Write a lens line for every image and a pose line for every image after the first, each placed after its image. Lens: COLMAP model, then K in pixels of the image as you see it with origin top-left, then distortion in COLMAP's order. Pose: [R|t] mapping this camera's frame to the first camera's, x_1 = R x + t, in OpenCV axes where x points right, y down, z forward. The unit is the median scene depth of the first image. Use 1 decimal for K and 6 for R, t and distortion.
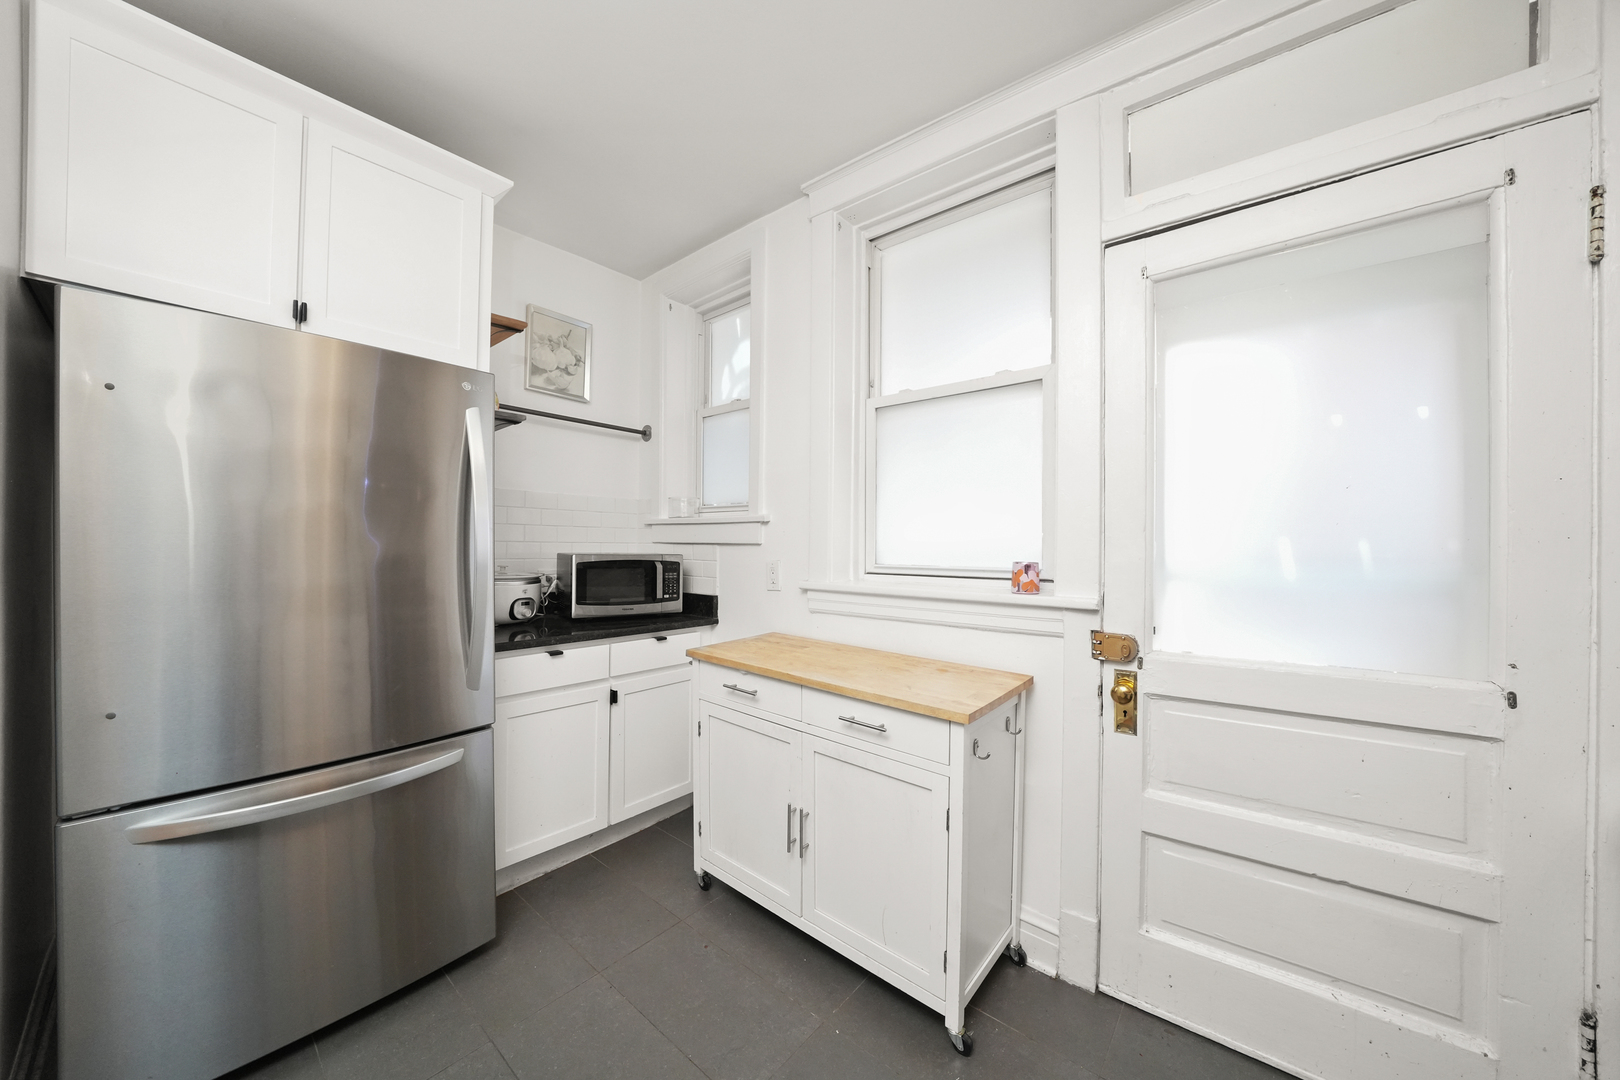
lens RADIAL K [[560.4, 0, 804.6], [0, 560.4, 544.8], [0, 0, 1]] dist [-0.019052, 0.000015]
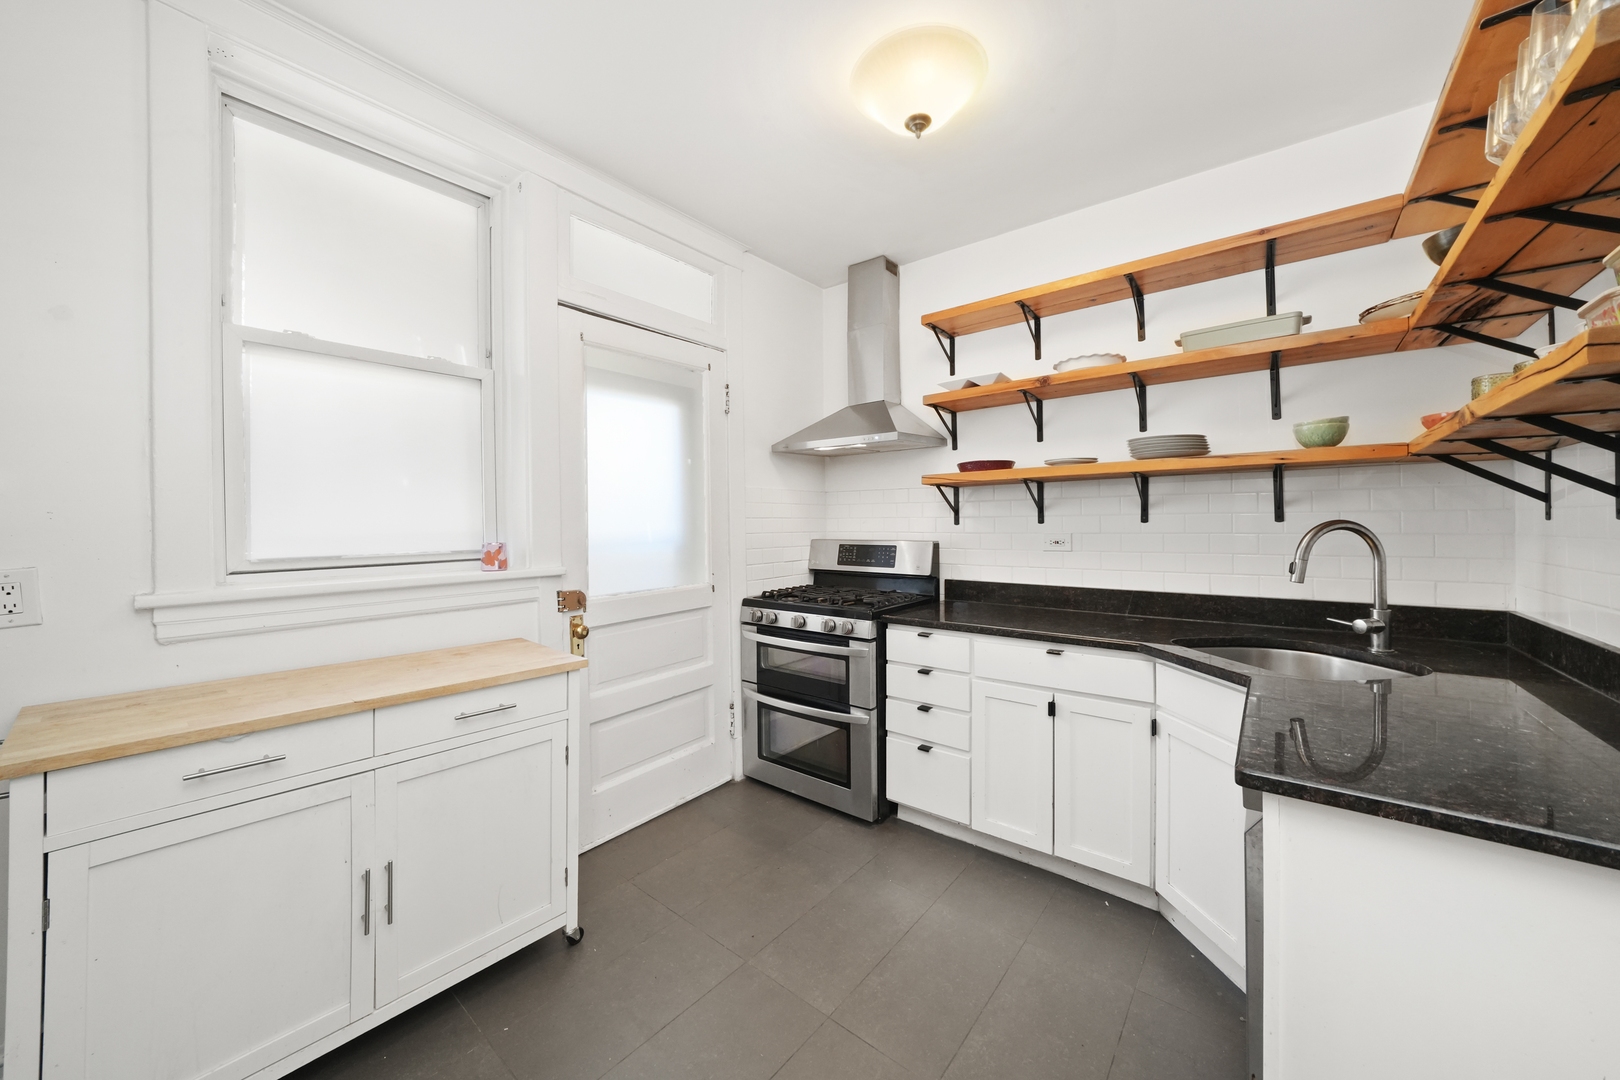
lens RADIAL K [[588.8, 0, 809.9], [0, 588.8, 518.2], [0, 0, 1]] dist [-0.017035, -0.000040]
pose [[-0.014574, -0.000163, 0.999894, -0.592025], [0.012545, 0.999921, 0.000346, -0.008231], [-0.999815, 0.012549, -0.014571, 0.281965]]
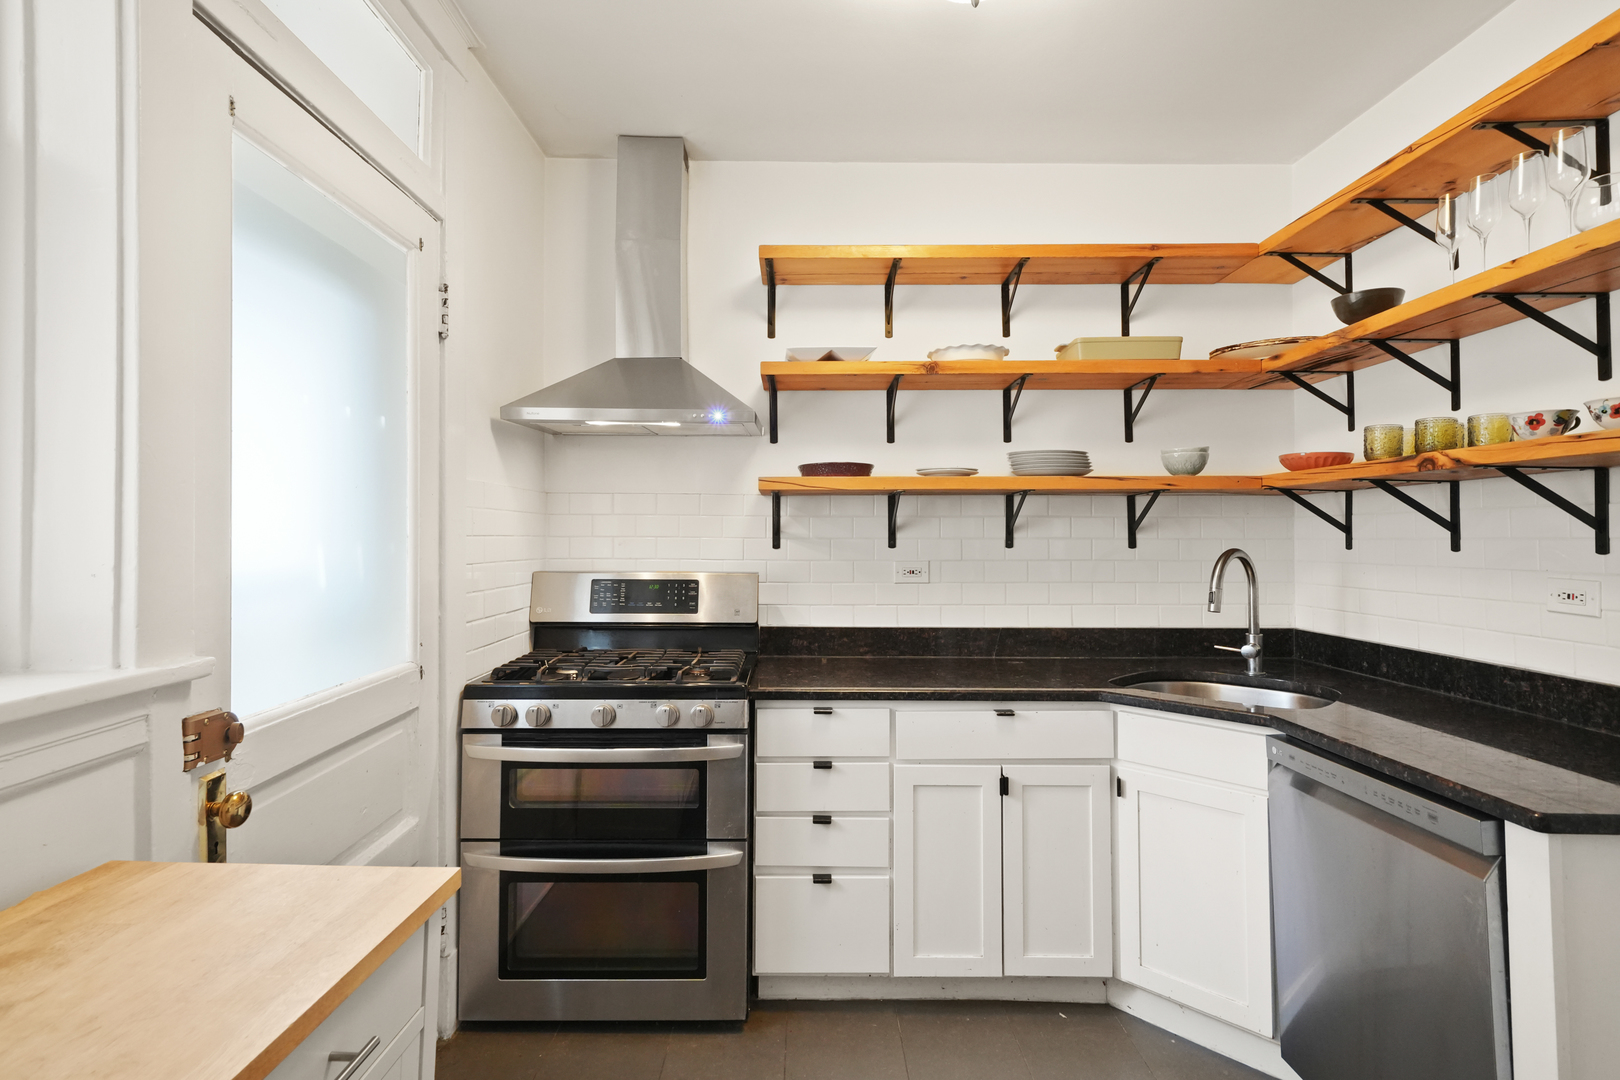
lens RADIAL K [[774.2, 0, 778.6], [0, 774.2, 519.8], [0, 0, 1]] dist [-0.002693, -0.000468]
pose [[-0.639120, 0.013655, 0.768985, -0.255978], [-0.003753, 0.999775, -0.020873, -0.010438], [-0.769097, -0.016226, -0.638925, 0.695099]]
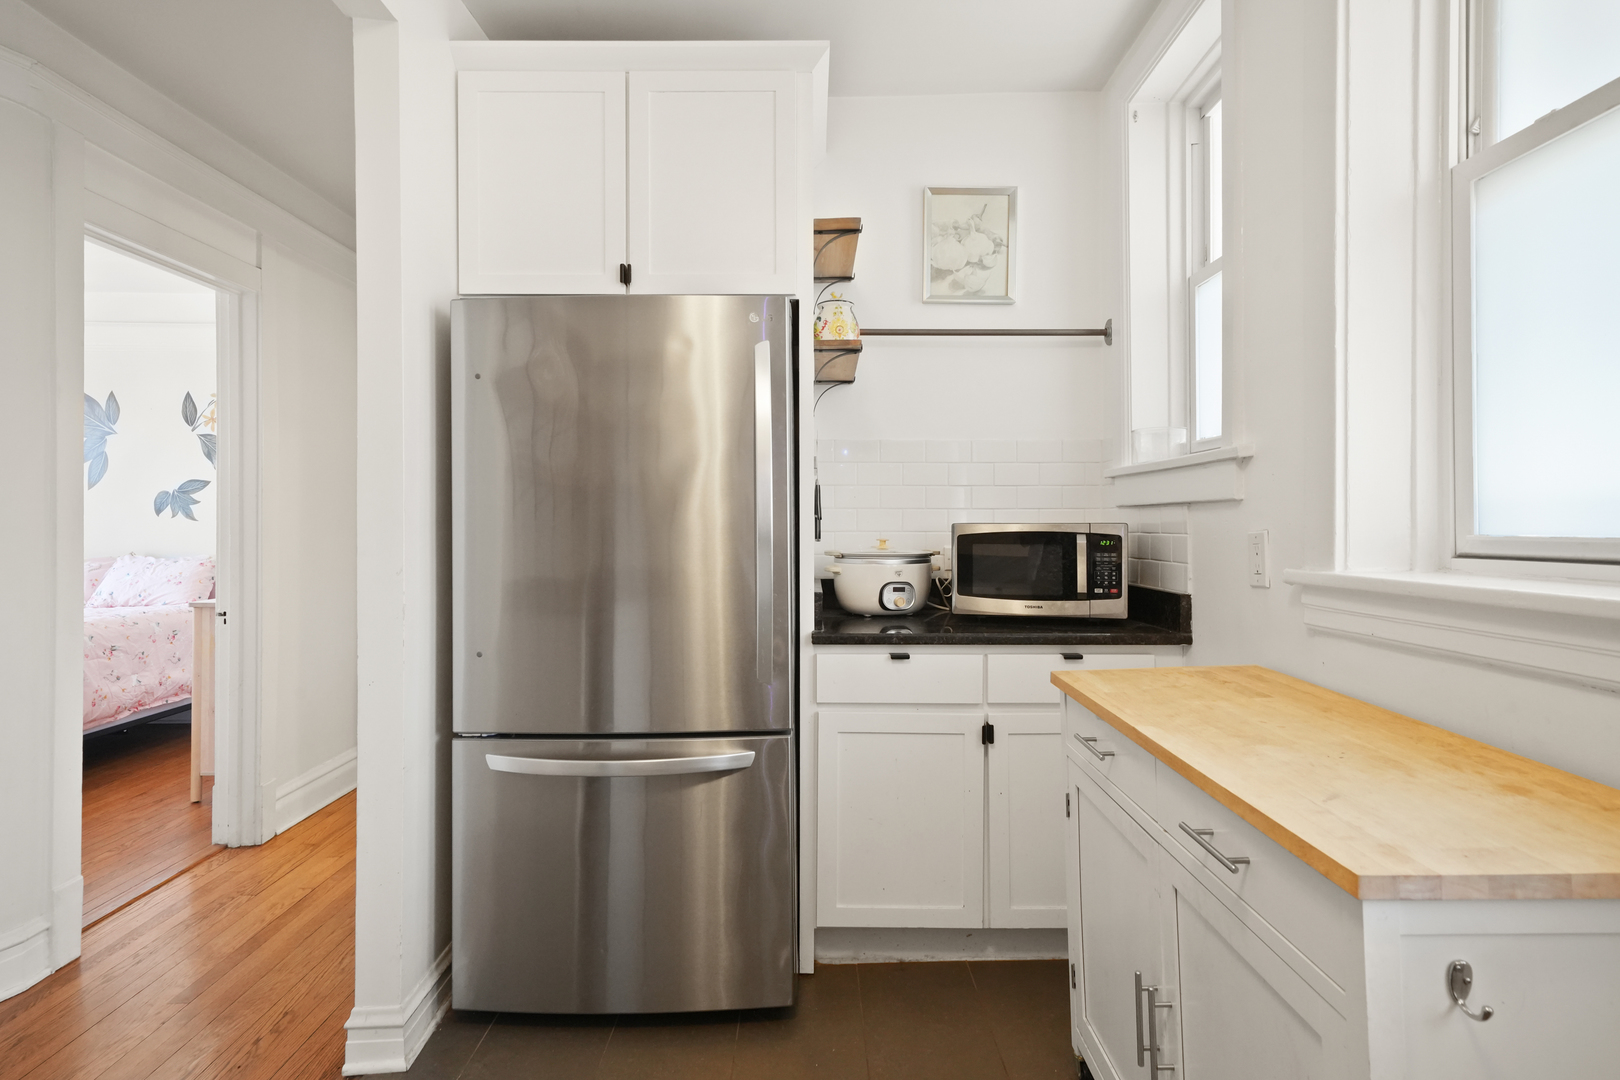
lens RADIAL K [[858.5, 0, 810.8], [0, 858.5, 514.4], [0, 0, 1]] dist [0.019478, -0.000474]
pose [[0.656989, -0.018680, -0.753669, 0.283824], [0.008820, 0.999815, -0.017091, 0.022765], [0.753849, 0.004581, 0.657032, 0.147685]]
